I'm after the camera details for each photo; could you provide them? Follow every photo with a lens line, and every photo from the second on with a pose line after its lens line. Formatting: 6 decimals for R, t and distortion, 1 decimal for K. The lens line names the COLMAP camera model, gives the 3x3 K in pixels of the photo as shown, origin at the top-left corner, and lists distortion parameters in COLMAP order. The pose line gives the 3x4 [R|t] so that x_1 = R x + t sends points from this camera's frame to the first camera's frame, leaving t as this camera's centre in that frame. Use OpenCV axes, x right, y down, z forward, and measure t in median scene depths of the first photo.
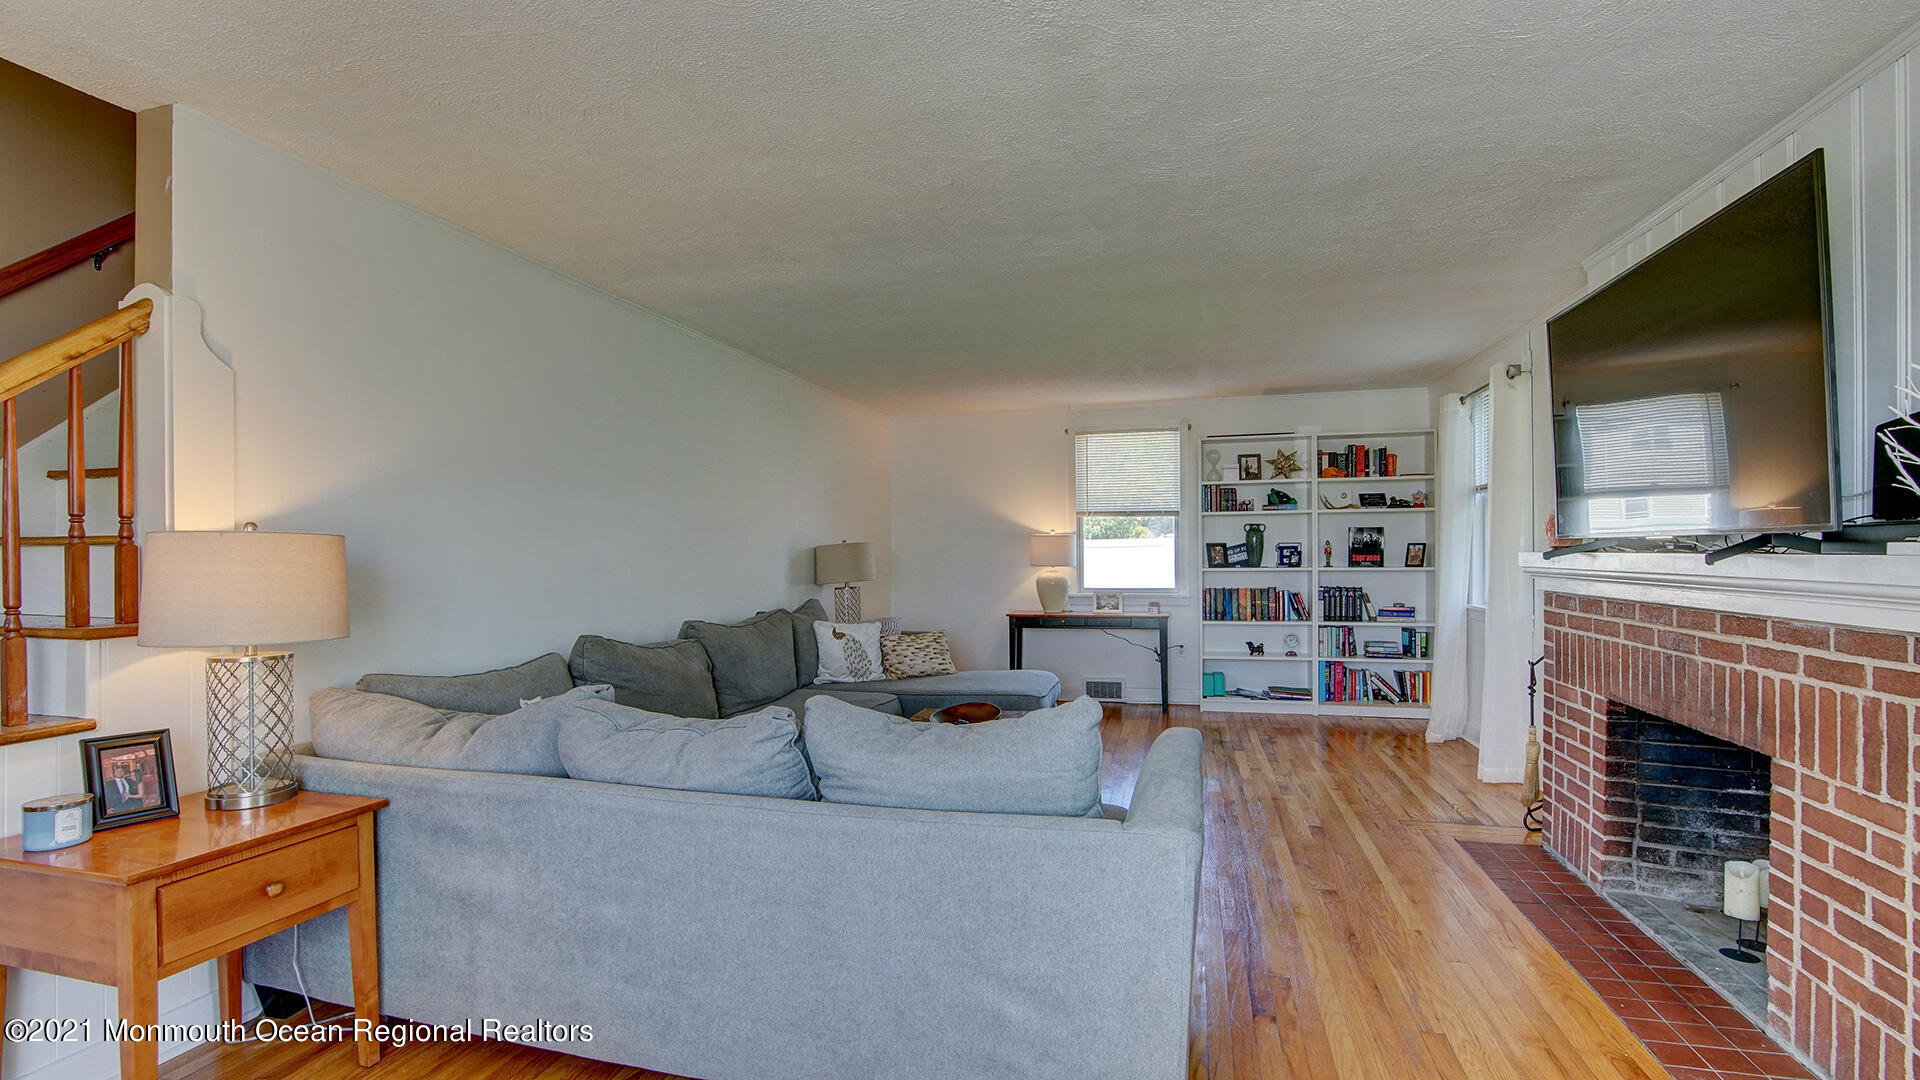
lens RADIAL K [[862.7, 0, 961.1], [0, 862.7, 549.1], [0, 0, 1]] dist [-0.039687, 0.008891]
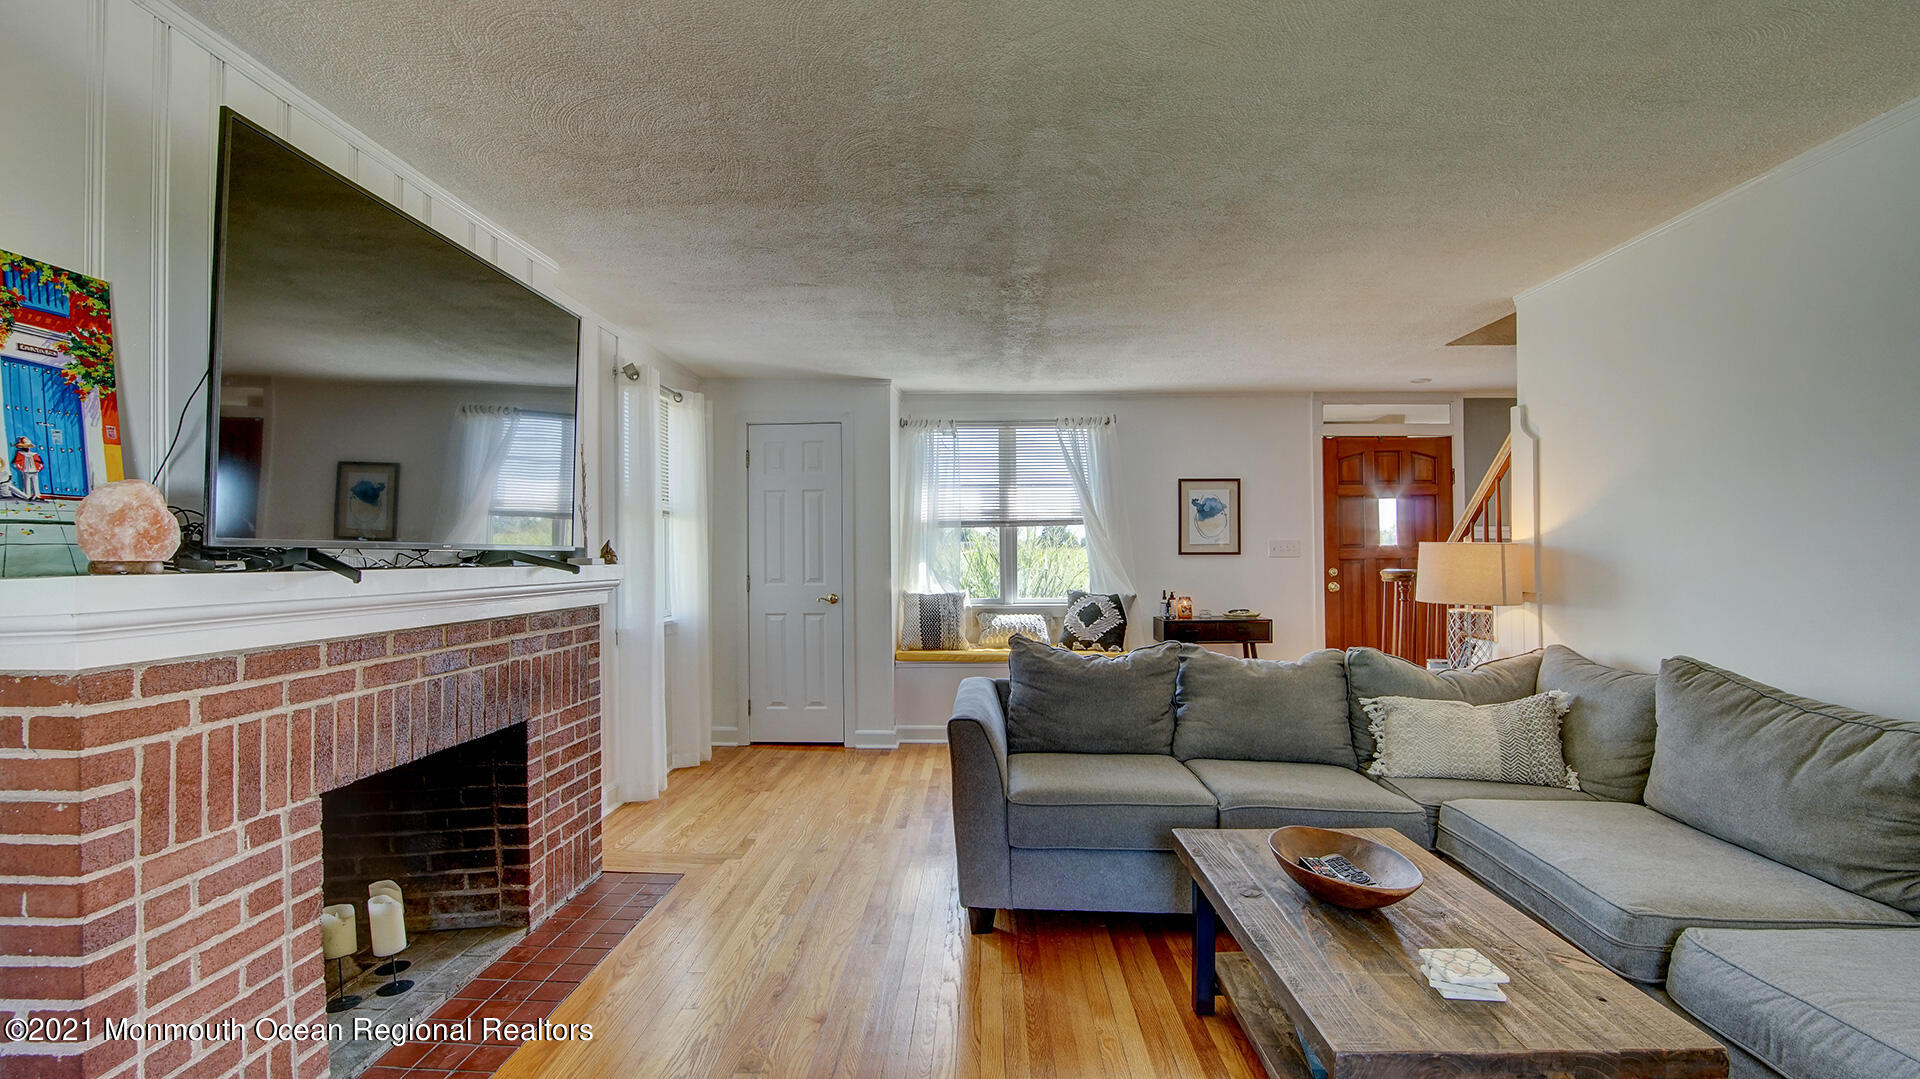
lens RADIAL K [[862.7, 0, 962.1], [0, 862.7, 546.8], [0, 0, 1]] dist [-0.039687, 0.008891]
pose [[-0.973315, 0.008755, -0.229306, 0.533245], [0.011367, 0.999885, -0.010073, -0.002816], [0.229191, -0.012411, -0.973302, 2.169560]]
